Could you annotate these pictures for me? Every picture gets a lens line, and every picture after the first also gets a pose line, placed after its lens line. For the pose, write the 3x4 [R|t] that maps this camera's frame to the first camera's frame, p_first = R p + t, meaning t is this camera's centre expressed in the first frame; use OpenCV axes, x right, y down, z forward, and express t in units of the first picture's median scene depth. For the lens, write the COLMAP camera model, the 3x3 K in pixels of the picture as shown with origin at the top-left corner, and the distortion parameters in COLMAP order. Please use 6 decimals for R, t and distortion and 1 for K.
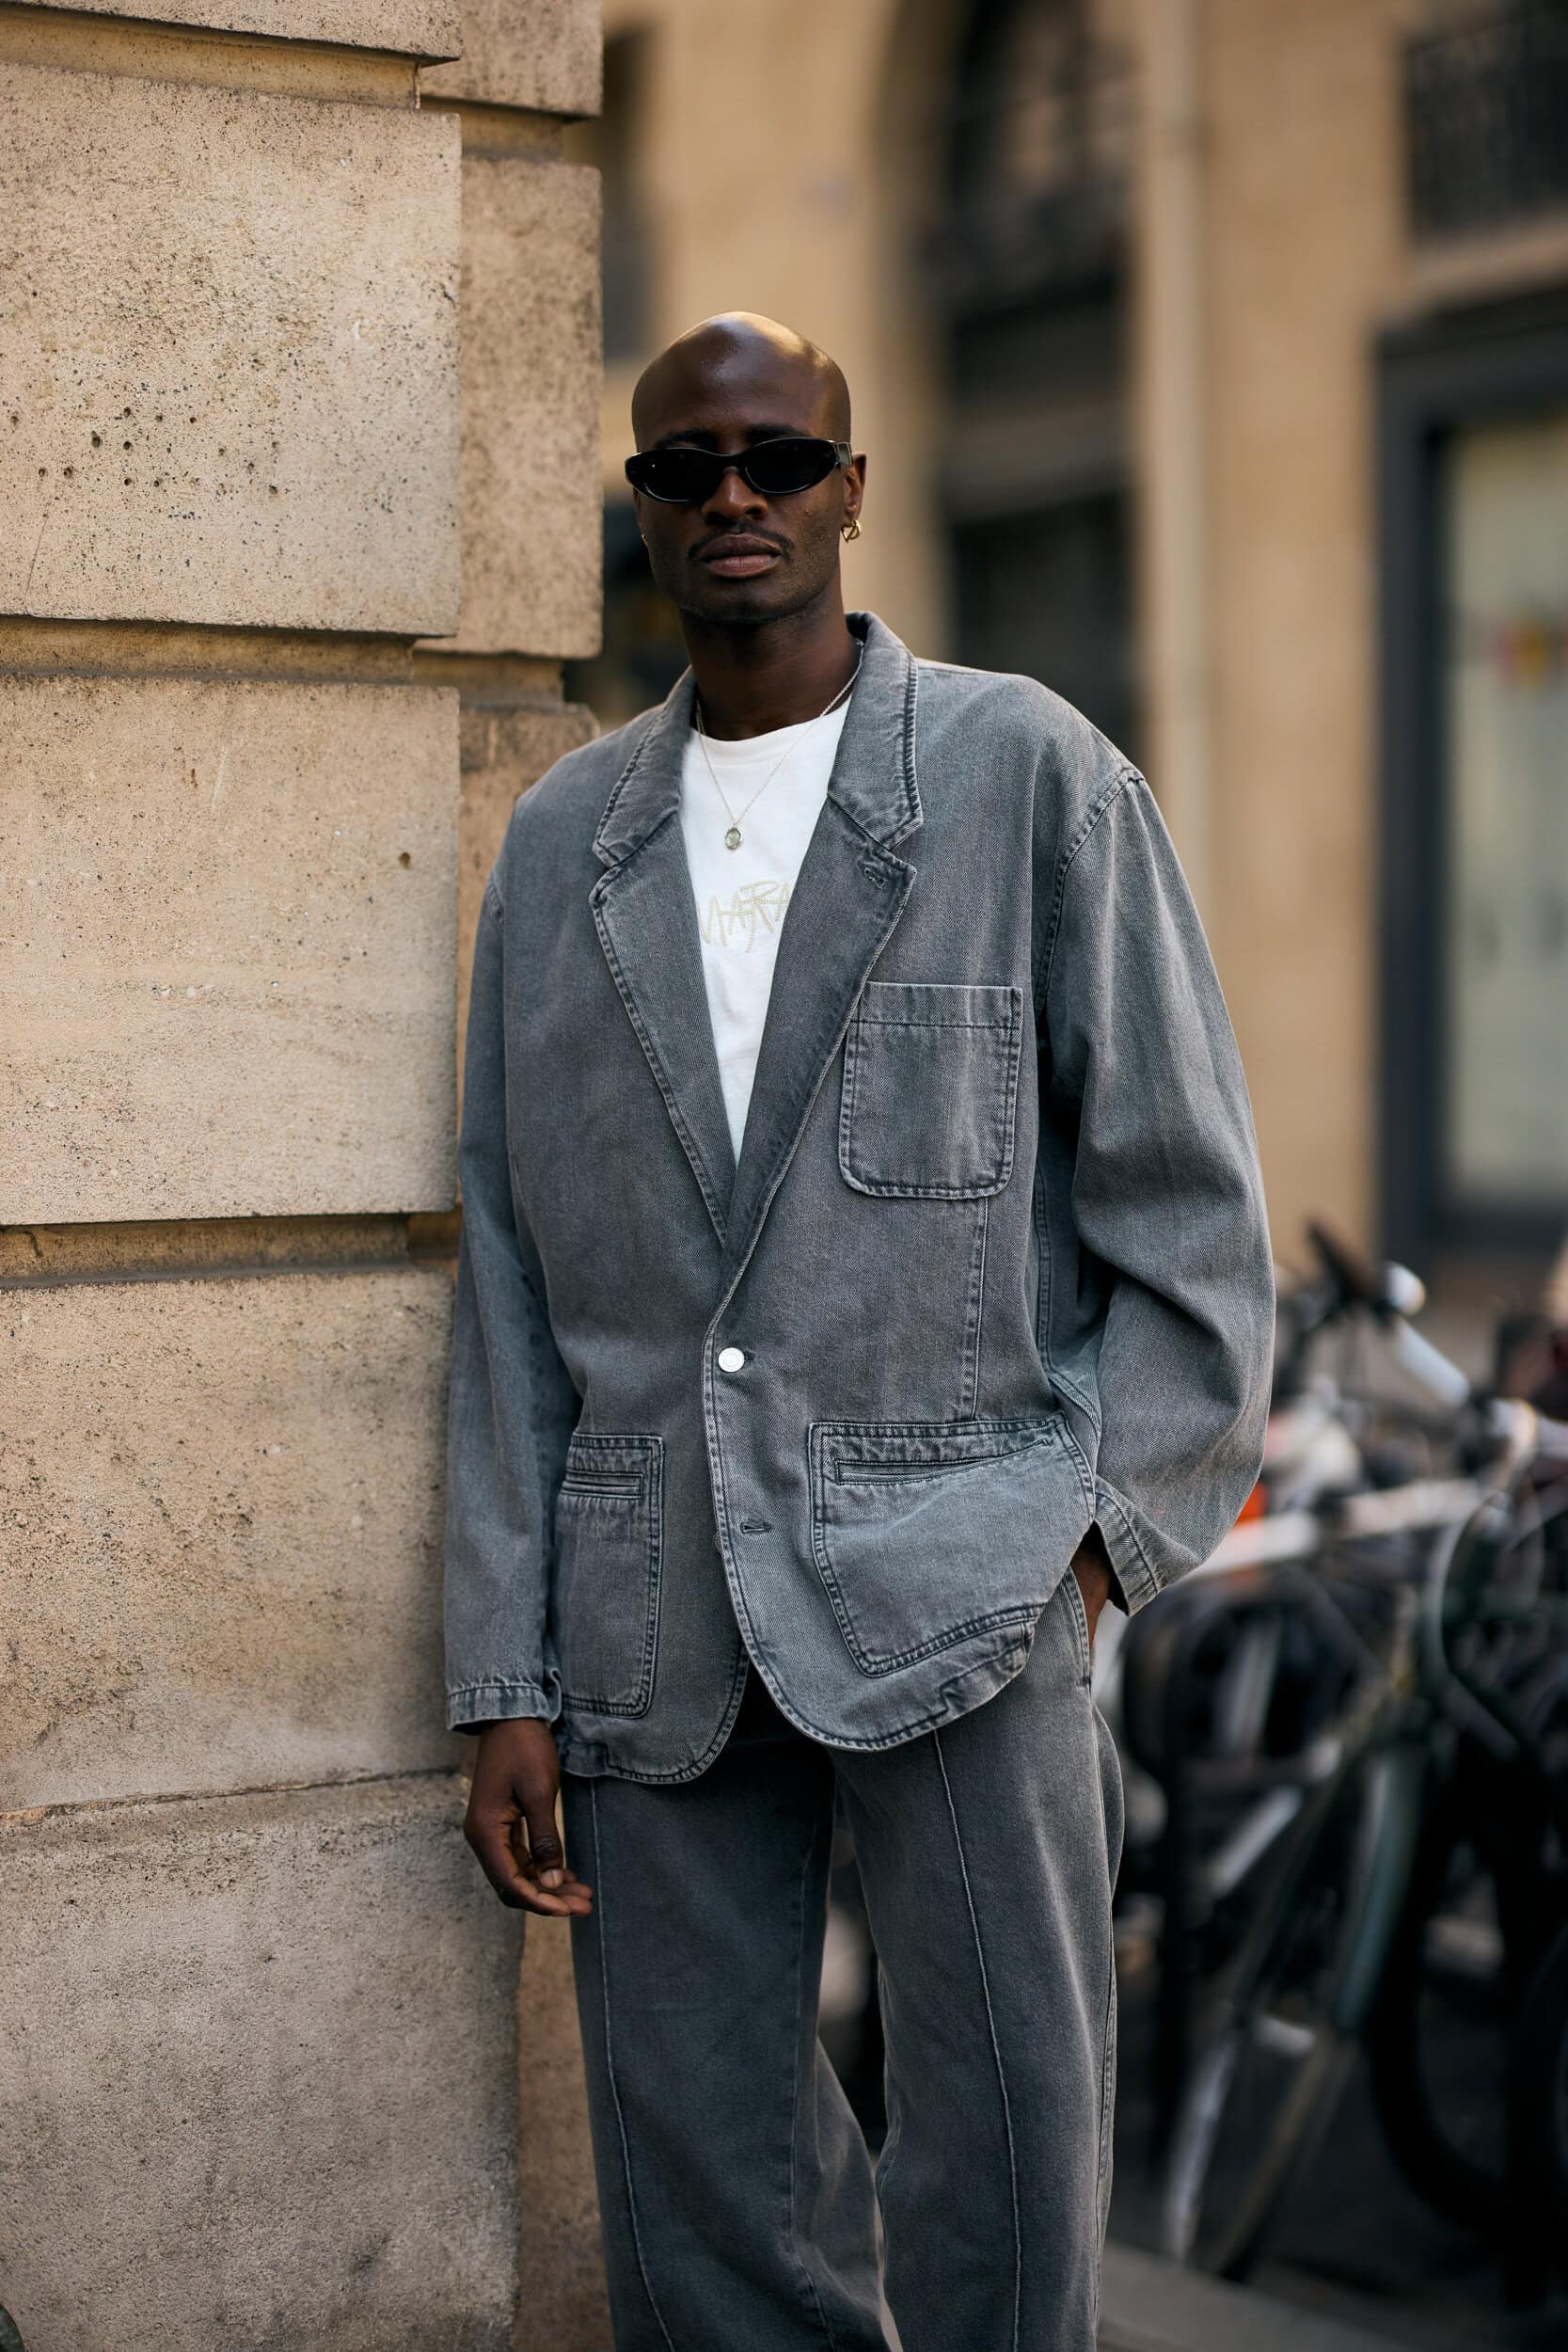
lens RADIAL K [[5714.8, 0, 784.0], [0, 5714.8, 1176.0], [0, 0, 1]] dist [0.068453, -0.506482]
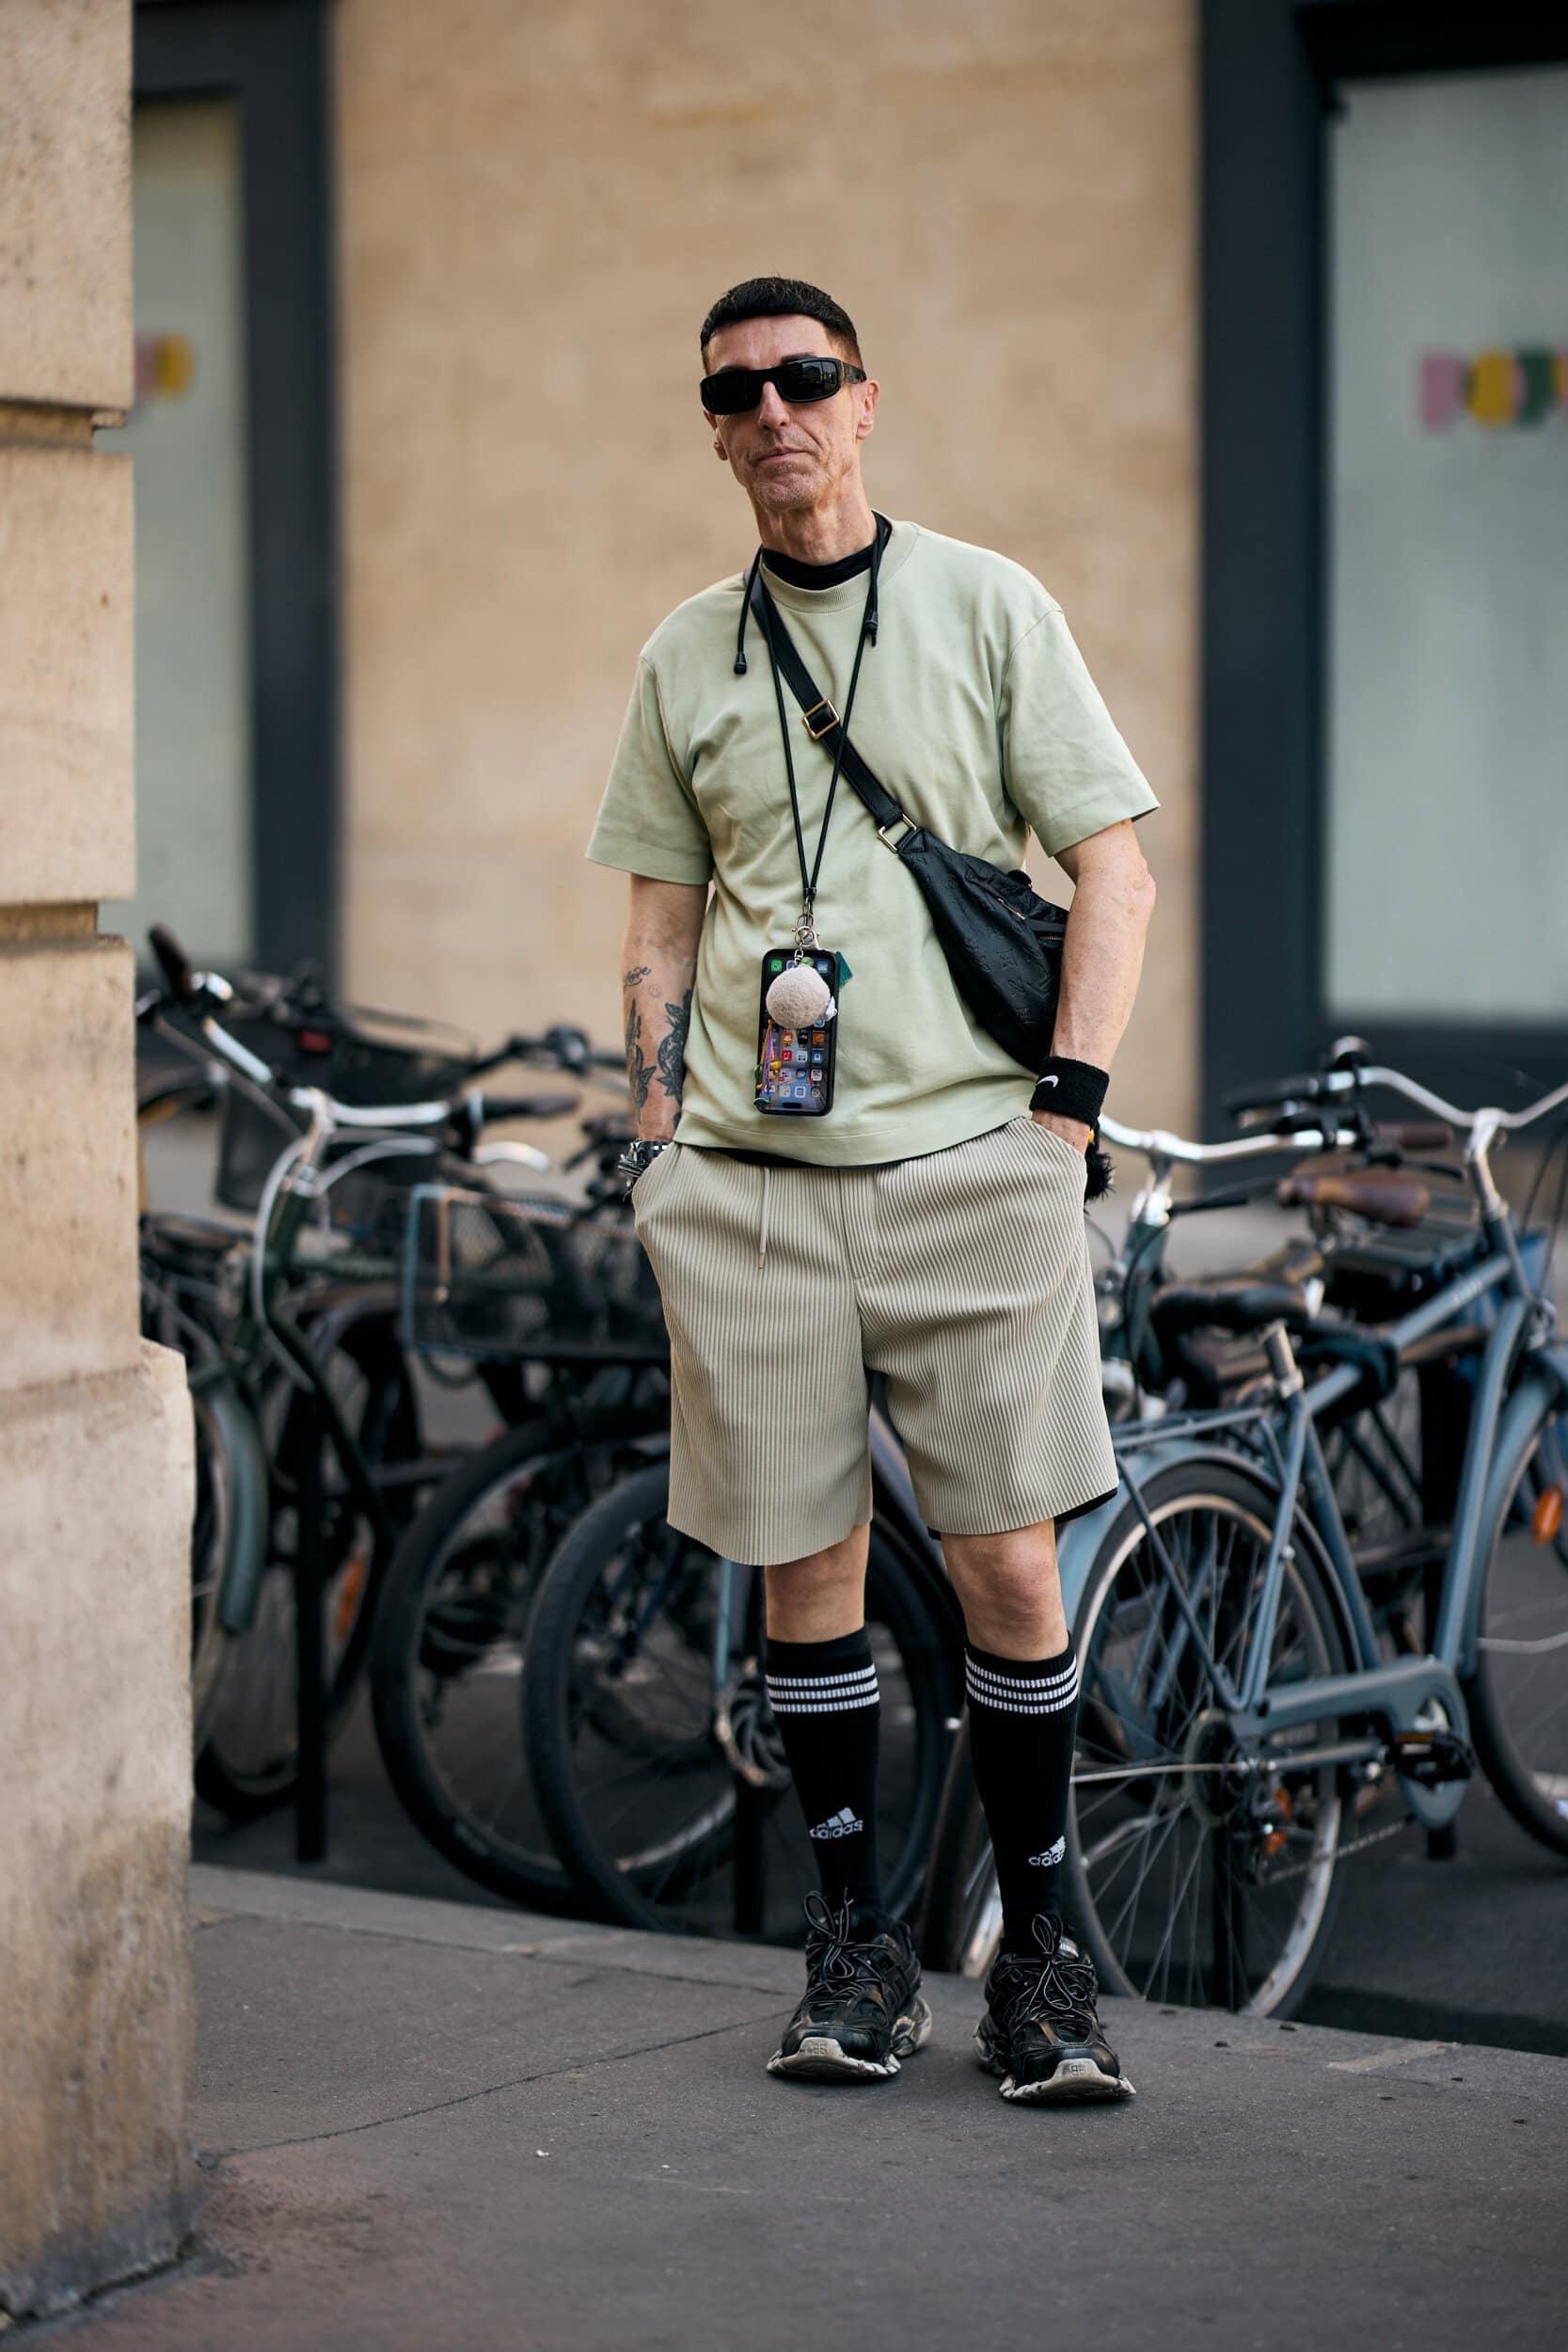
lens RADIAL K [[5740.8, 0, 784.0], [0, 5740.8, 1176.0], [0, 0, 1]] dist [0.030139, -0.068652]
pose [[0.904252, -0.031796, 0.425813, -0.449722], [0.012906, 0.998803, 0.047177, 0.009326], [-0.426804, -0.037164, 0.903580, -0.135689]]
